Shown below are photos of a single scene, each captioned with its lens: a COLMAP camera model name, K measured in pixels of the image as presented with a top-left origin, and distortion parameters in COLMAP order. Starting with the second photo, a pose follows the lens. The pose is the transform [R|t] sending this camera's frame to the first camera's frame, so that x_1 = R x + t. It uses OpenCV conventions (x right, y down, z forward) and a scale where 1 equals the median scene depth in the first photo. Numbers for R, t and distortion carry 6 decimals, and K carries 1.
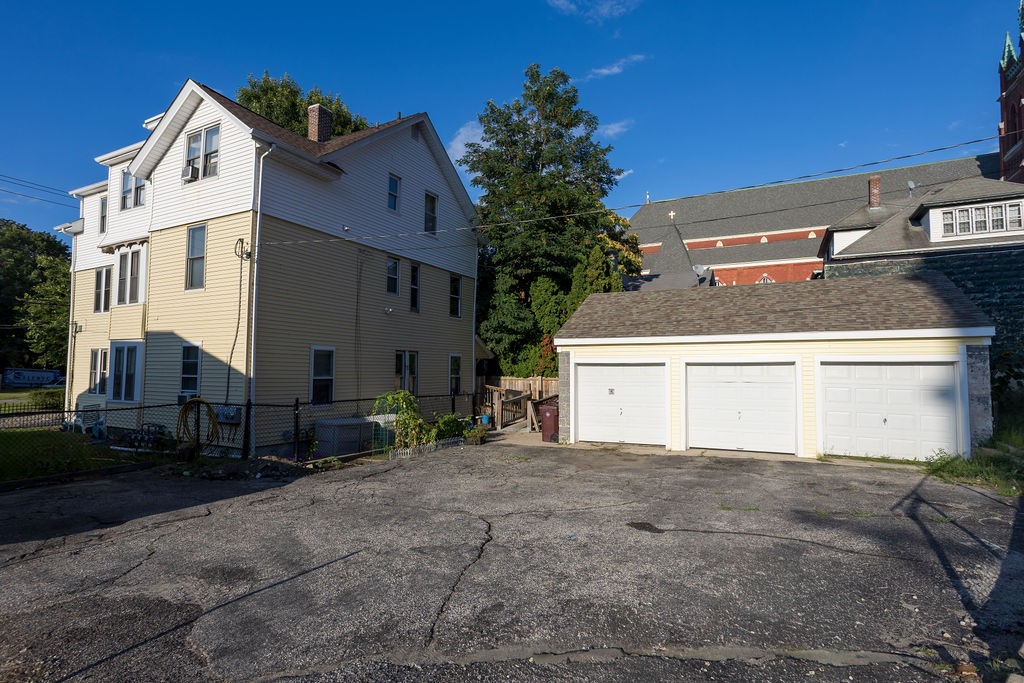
lens RADIAL K [[499.9, 0, 512.0], [0, 499.9, 341.5], [0, 0, 1]] dist [-0.017418, 0.030445]
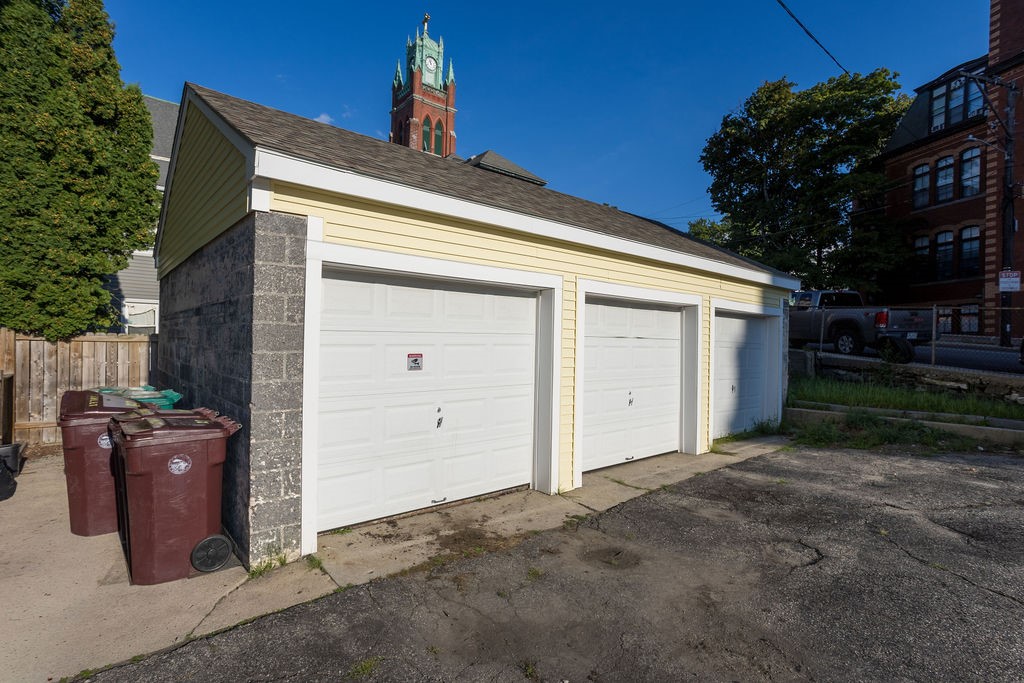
lens RADIAL K [[499.9, 0, 512.0], [0, 499.9, 341.5], [0, 0, 1]] dist [-0.017418, 0.030445]
pose [[0.368143, 0.012841, 0.929681, -0.051134], [-0.078404, 0.996772, 0.017280, 0.040878], [-0.926458, -0.079252, 0.367961, 0.442740]]
